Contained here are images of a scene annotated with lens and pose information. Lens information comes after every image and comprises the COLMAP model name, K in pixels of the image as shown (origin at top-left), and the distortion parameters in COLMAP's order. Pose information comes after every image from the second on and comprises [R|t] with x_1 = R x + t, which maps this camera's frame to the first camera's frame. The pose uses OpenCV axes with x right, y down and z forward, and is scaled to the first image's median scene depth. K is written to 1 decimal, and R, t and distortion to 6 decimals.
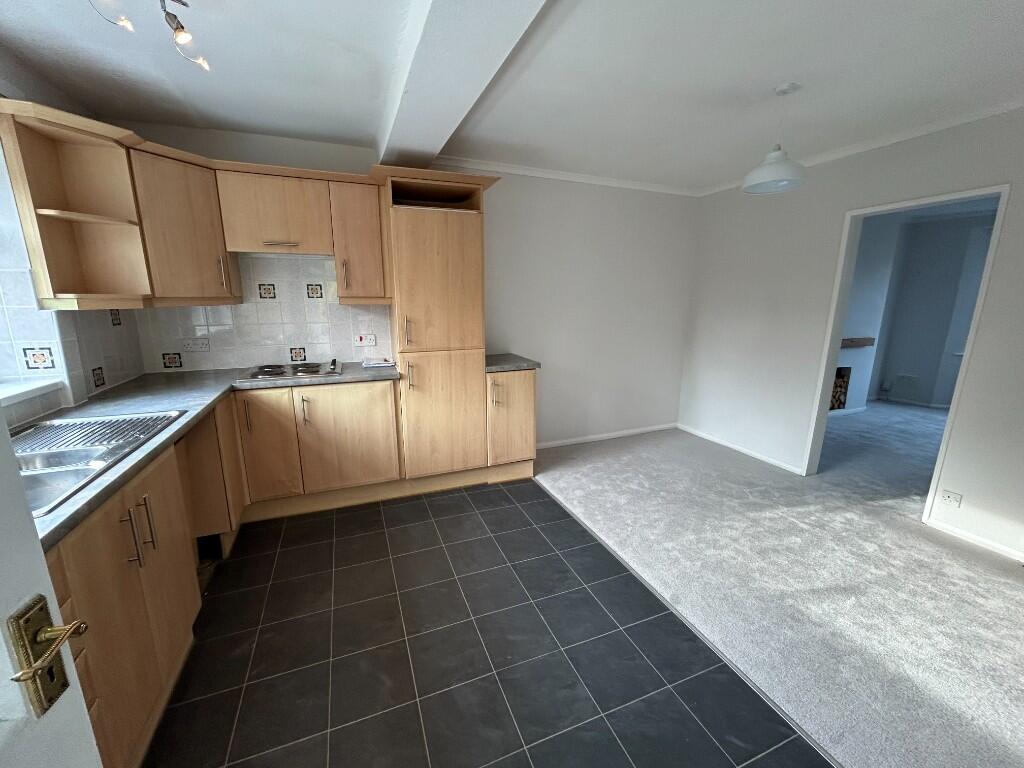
lens RADIAL K [[413.4, 0, 512.0], [0, 413.4, 384.0], [0, 0, 1]] dist [-0.002112, -0.000286]
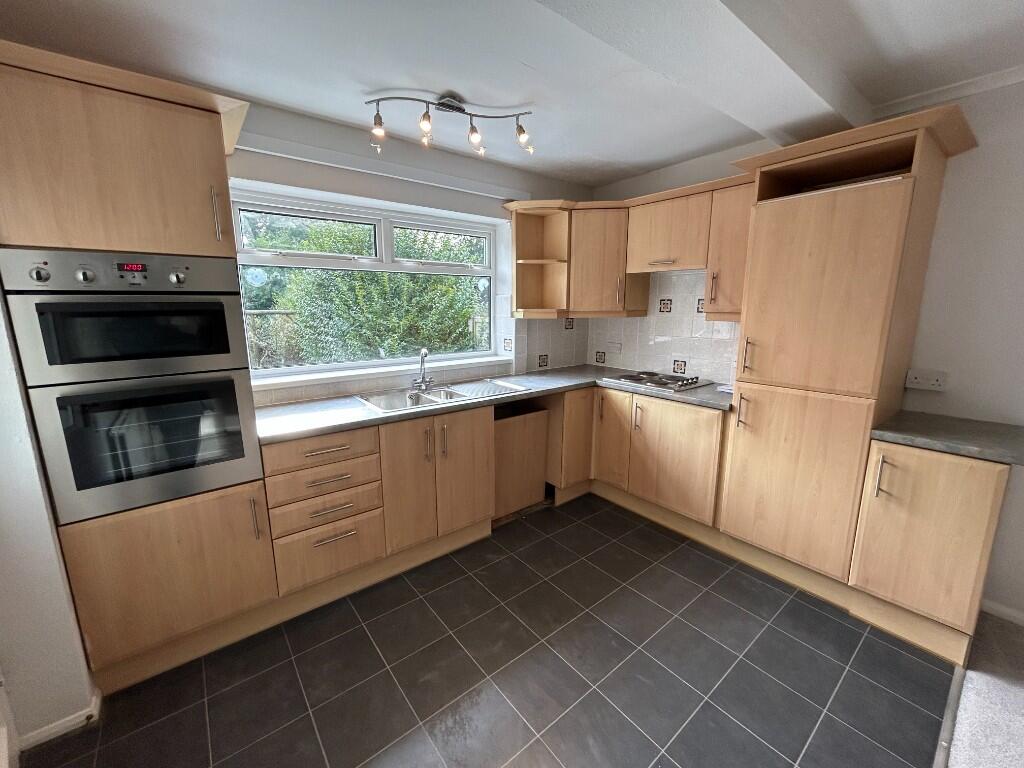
lens RADIAL K [[413.4, 0, 512.0], [0, 413.4, 384.0], [0, 0, 1]] dist [-0.002112, -0.000286]
pose [[0.283760, 0.178702, -0.942096, 0.377122], [-0.201652, 0.971632, 0.123567, -0.080299], [0.937452, 0.154912, 0.311746, 0.323721]]
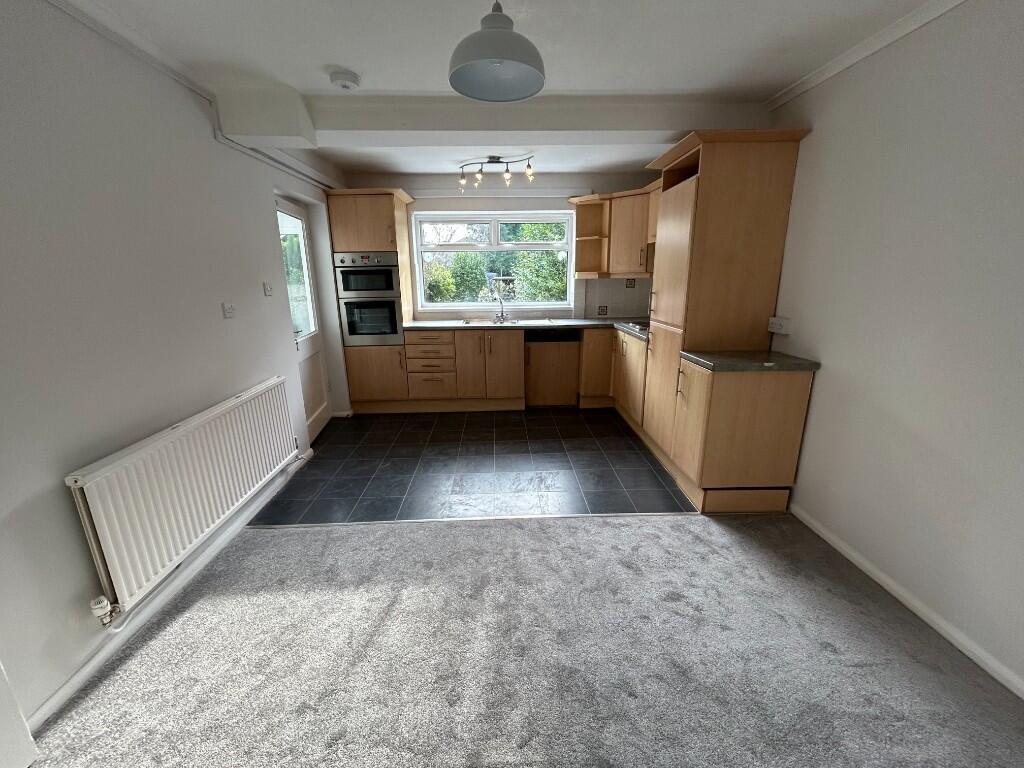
lens RADIAL K [[413.4, 0, 512.0], [0, 413.4, 384.0], [0, 0, 1]] dist [-0.002112, -0.000286]
pose [[-0.343089, 0.242545, -0.907448, 0.967158], [-0.187962, 0.928819, 0.319321, -0.206908], [0.920305, 0.280121, -0.273078, 1.000089]]
